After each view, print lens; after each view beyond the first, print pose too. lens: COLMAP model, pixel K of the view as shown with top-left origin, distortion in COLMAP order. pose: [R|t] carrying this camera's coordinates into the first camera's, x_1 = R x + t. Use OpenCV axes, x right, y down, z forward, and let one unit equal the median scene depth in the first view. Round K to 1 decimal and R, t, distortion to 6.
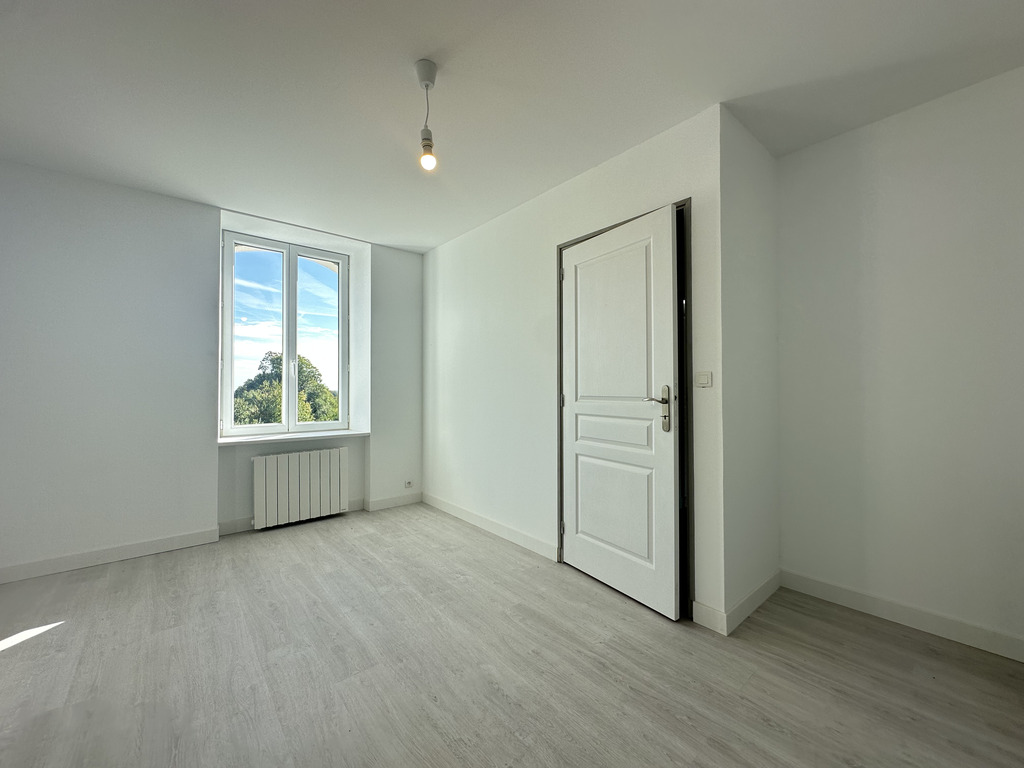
lens RADIAL K [[380.8, 0, 510.3], [0, 380.8, 379.9], [0, 0, 1]] dist [-0.033775, 0.000018]
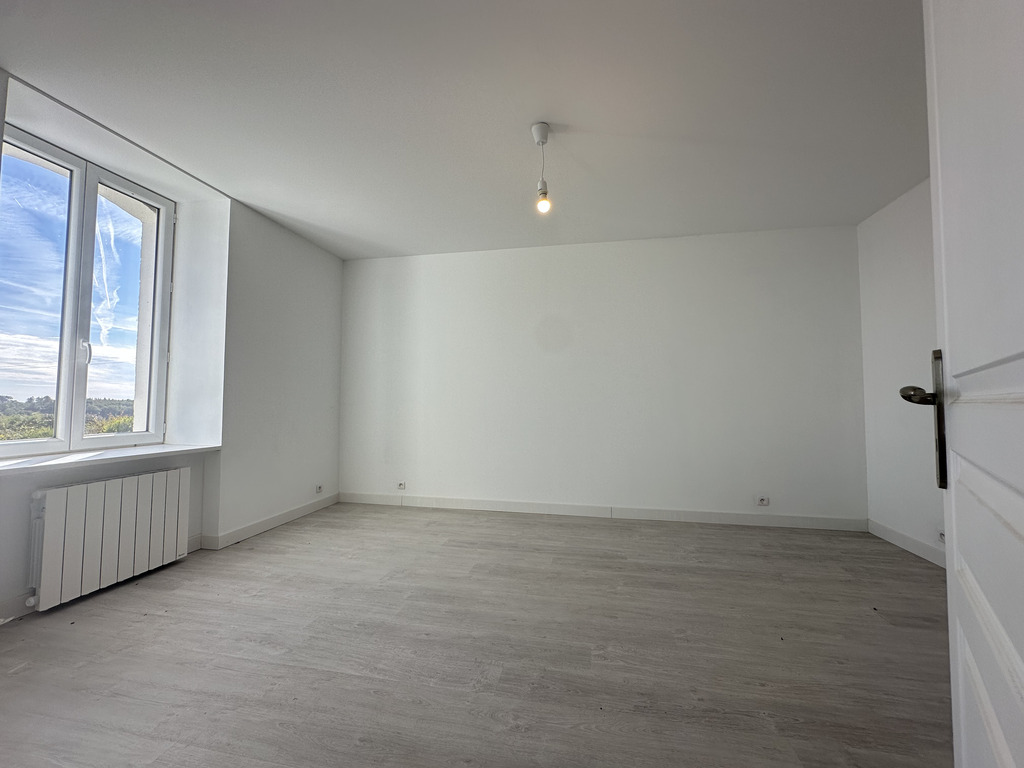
lens RADIAL K [[404.5, 0, 512.0], [0, 404.5, 384.0], [0, 0, 1]] dist [0.000116, -0.000072]
pose [[0.767278, 0.028596, 0.640677, -0.460826], [-0.010685, 0.999437, -0.031812, 0.039071], [-0.641226, 0.017563, 0.767151, 0.000212]]
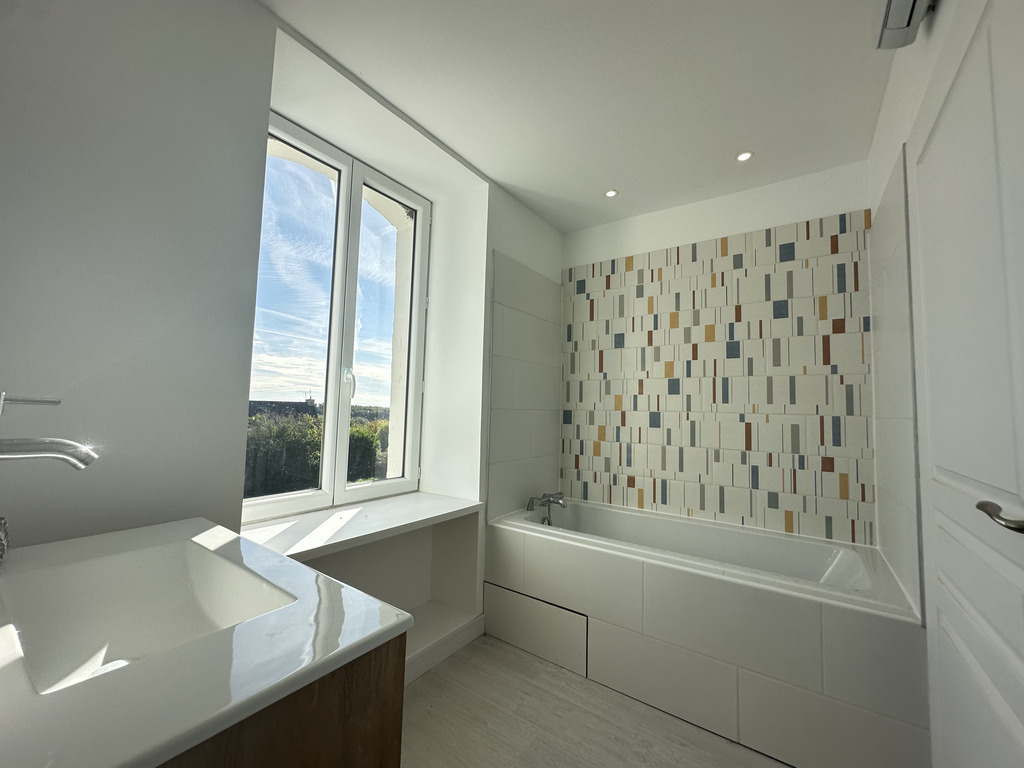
lens RADIAL K [[406.0, 0, 512.3], [0, 406.0, 380.9], [0, 0, 1]] dist [-0.002965, 0.000174]
pose [[0.959485, 0.034499, 0.279640, -0.518651], [-0.020979, 0.998468, -0.051199, -0.012259], [-0.280978, 0.043258, 0.958739, 0.378666]]
